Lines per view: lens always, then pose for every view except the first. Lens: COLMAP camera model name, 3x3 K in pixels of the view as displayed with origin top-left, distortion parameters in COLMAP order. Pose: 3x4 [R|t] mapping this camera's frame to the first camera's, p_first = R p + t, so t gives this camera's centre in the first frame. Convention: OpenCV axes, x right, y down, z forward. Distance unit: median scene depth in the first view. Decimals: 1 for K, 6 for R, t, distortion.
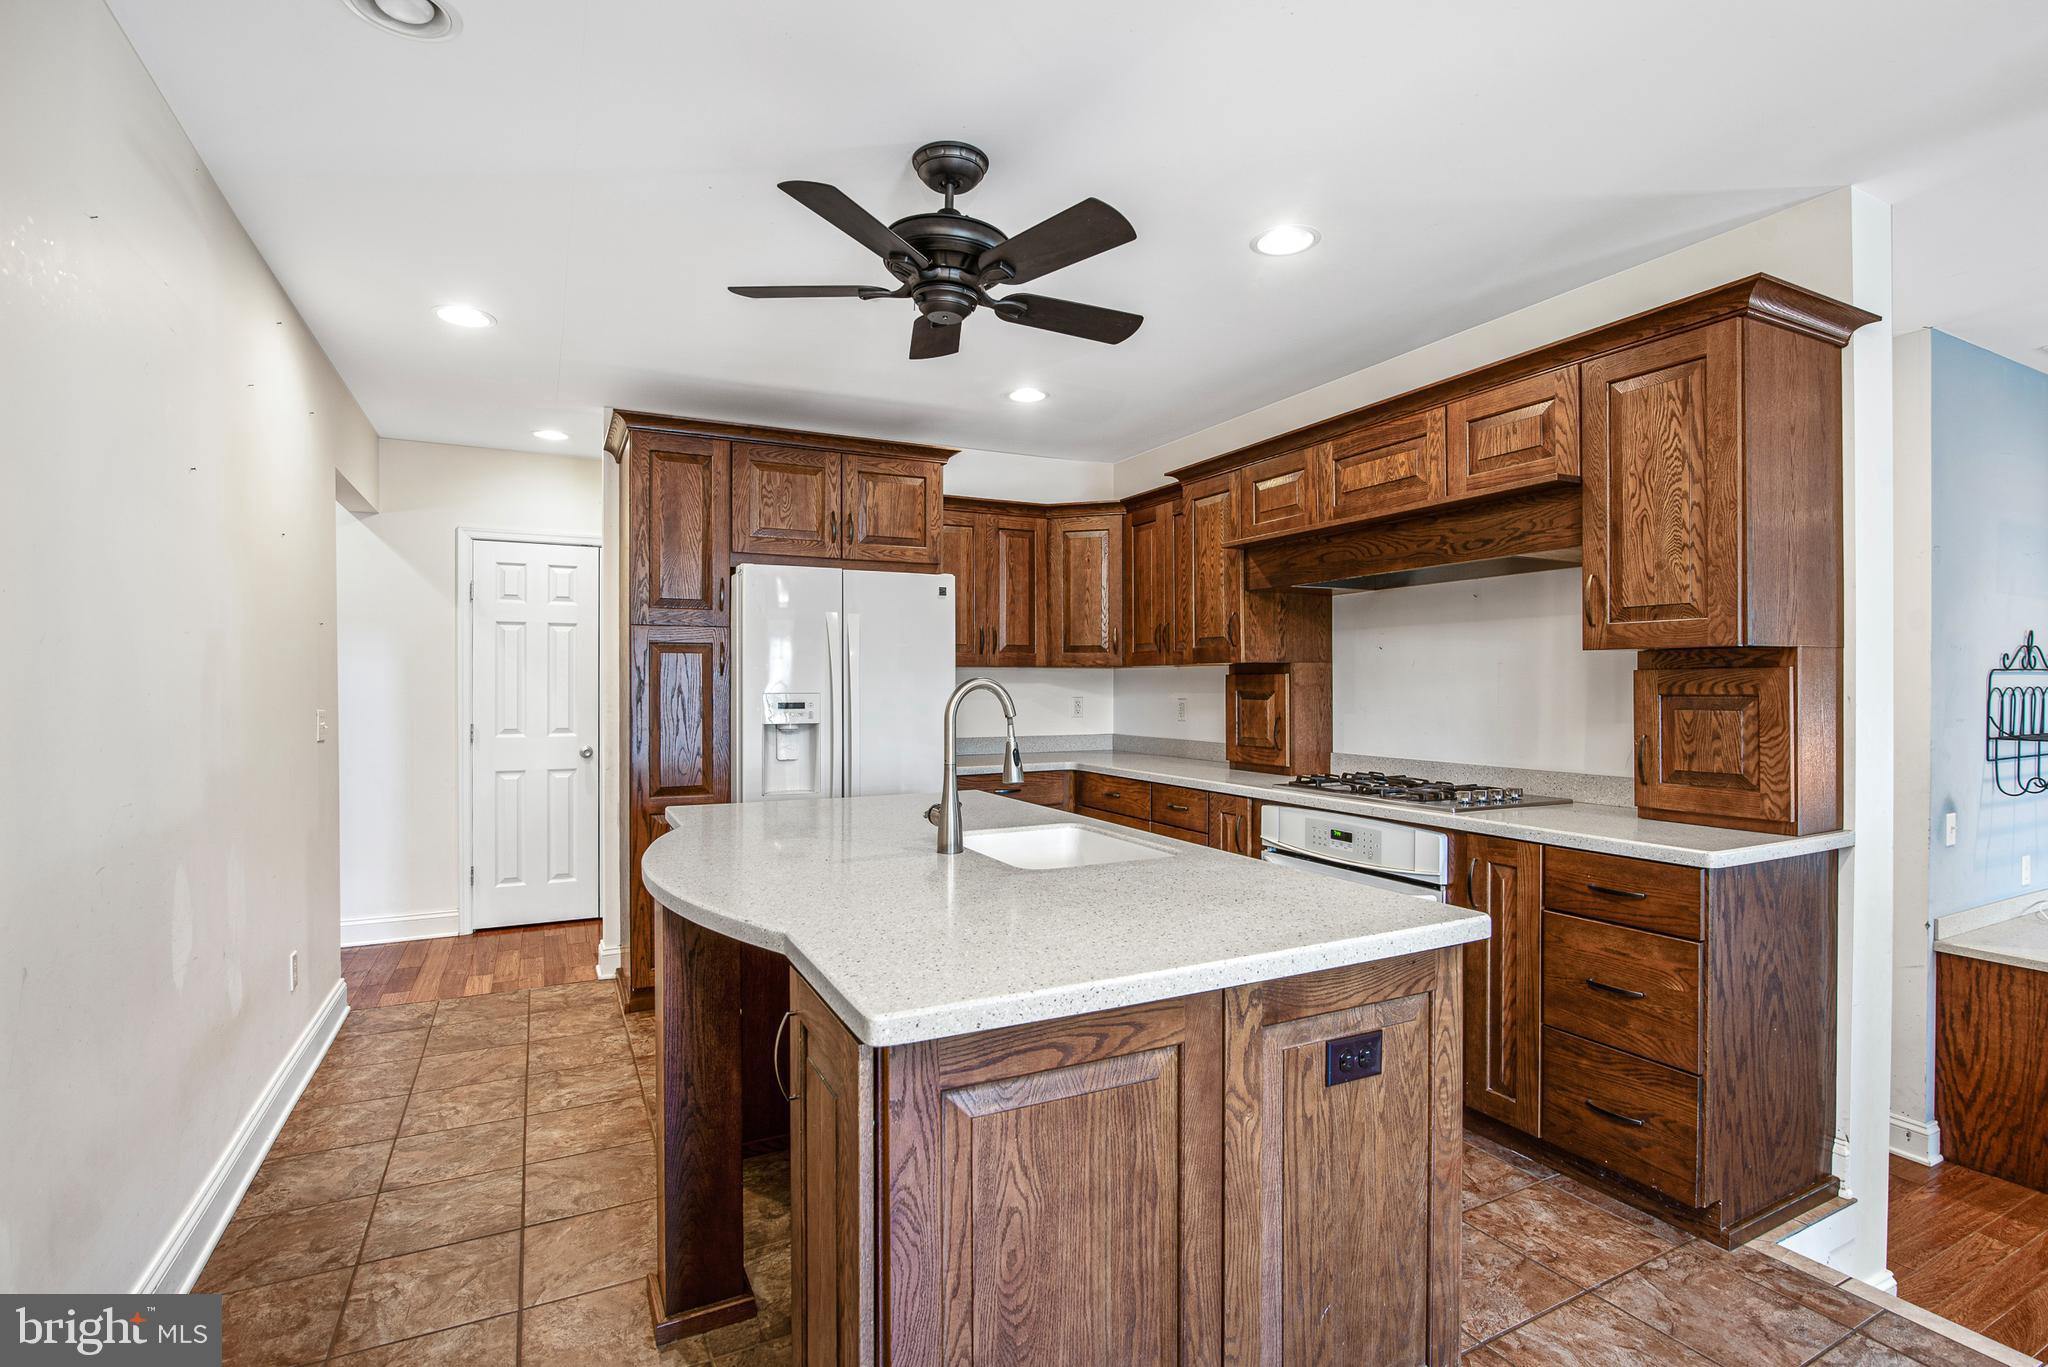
lens RADIAL K [[959.4, 0, 1024.0], [0, 959.4, 683.5], [0, 0, 1]] dist [-0.000641, -0.000215]
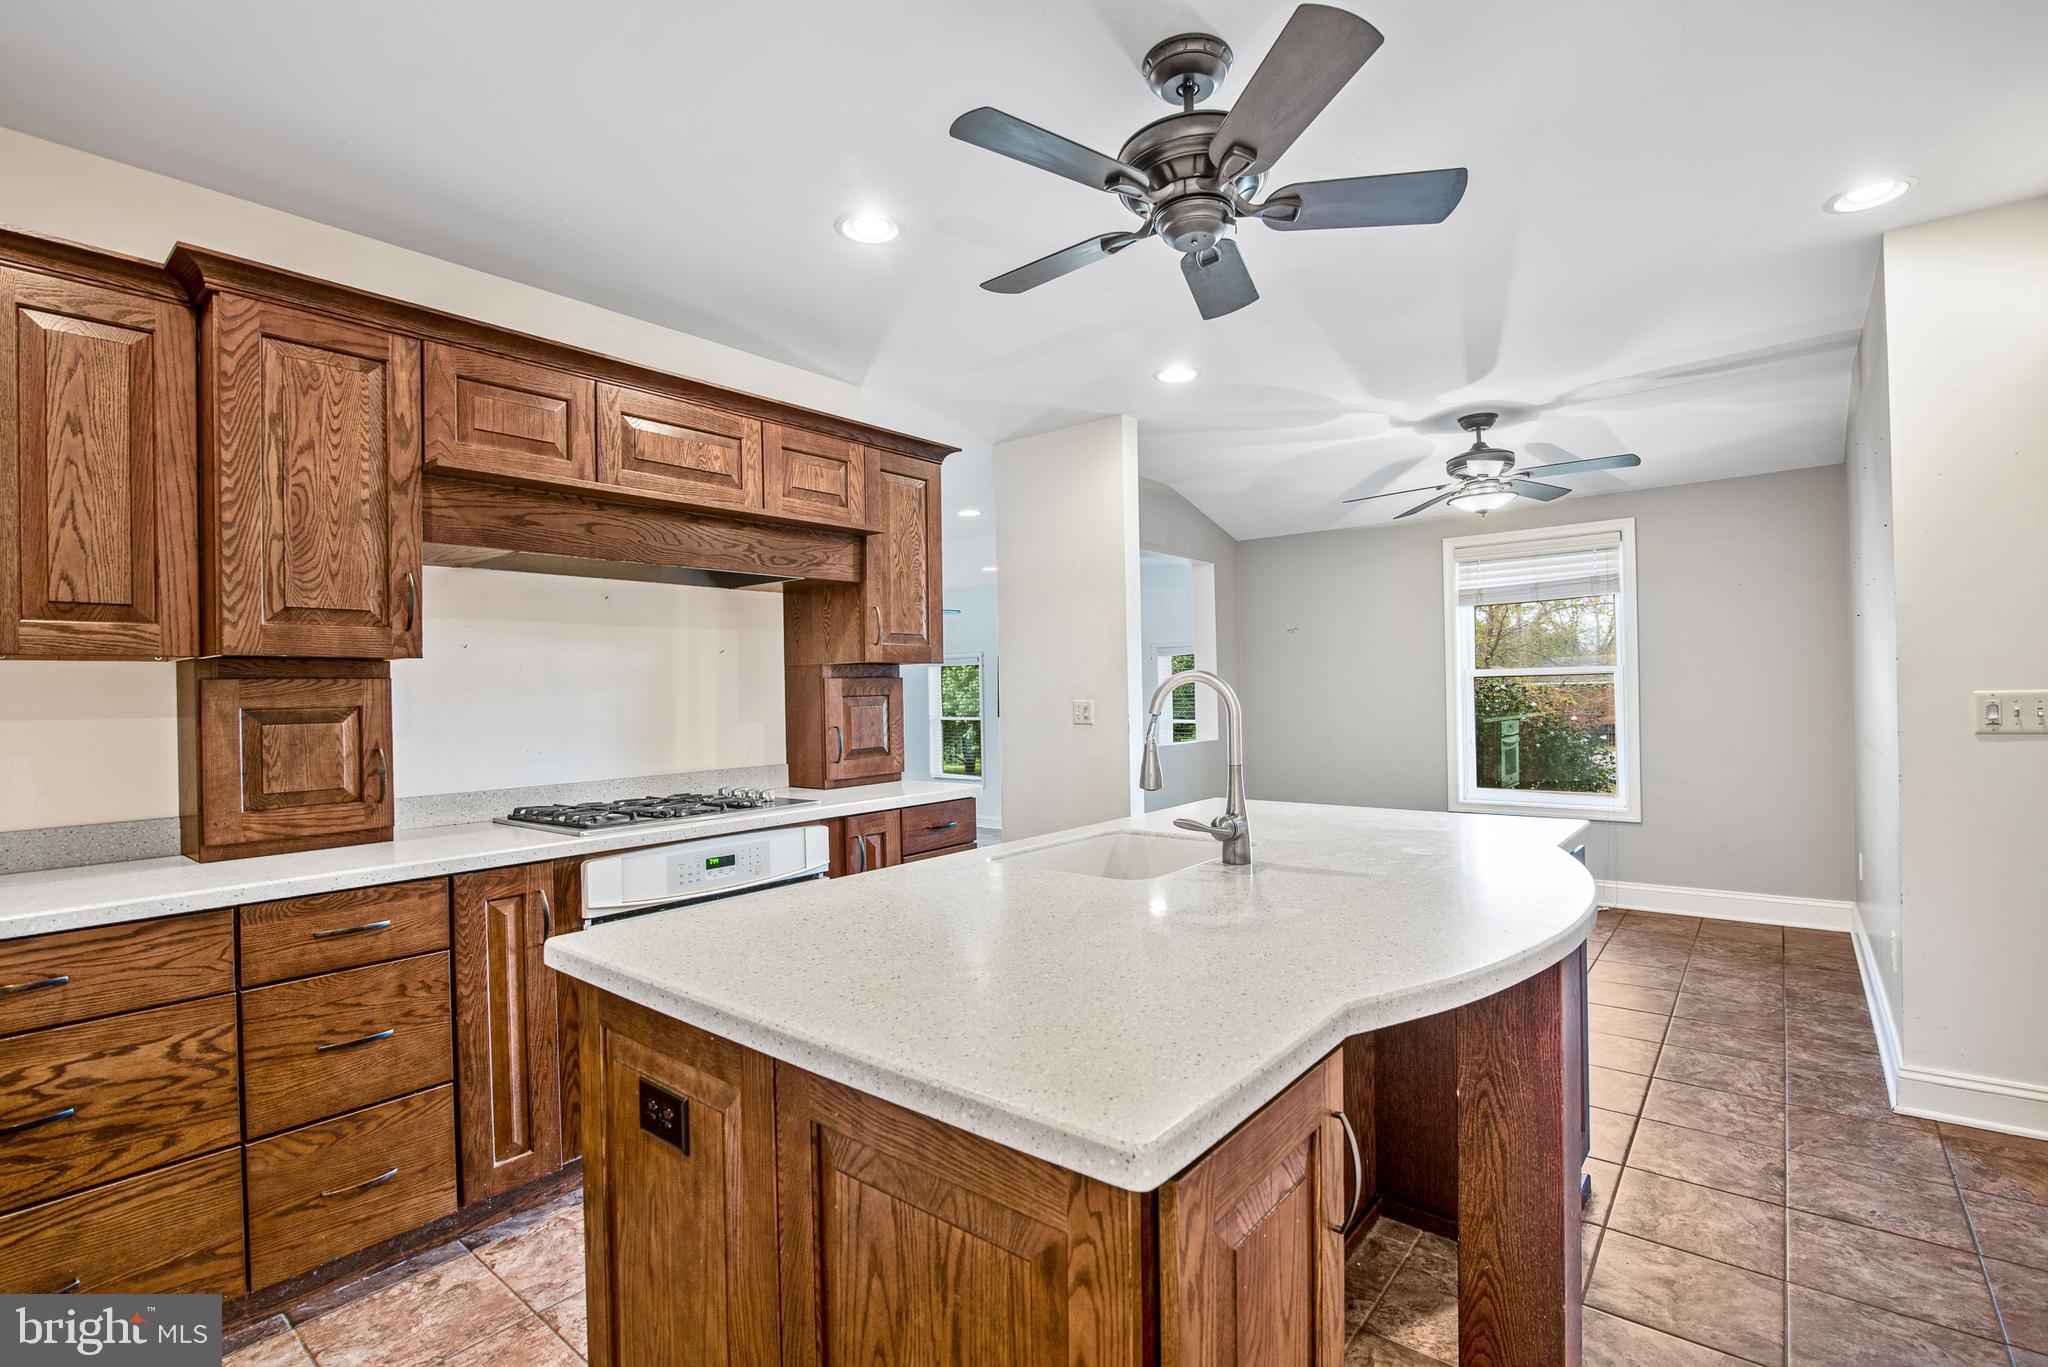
lens RADIAL K [[936.1, 0, 1025.4], [0, 936.1, 687.4], [0, 0, 1]] dist [-0.014807, -0.000118]
pose [[-0.393396, 0.006000, 0.919349, -0.592754], [0.012529, 0.999921, -0.001165, 0.003276], [-0.919284, 0.011060, -0.393440, 1.124824]]
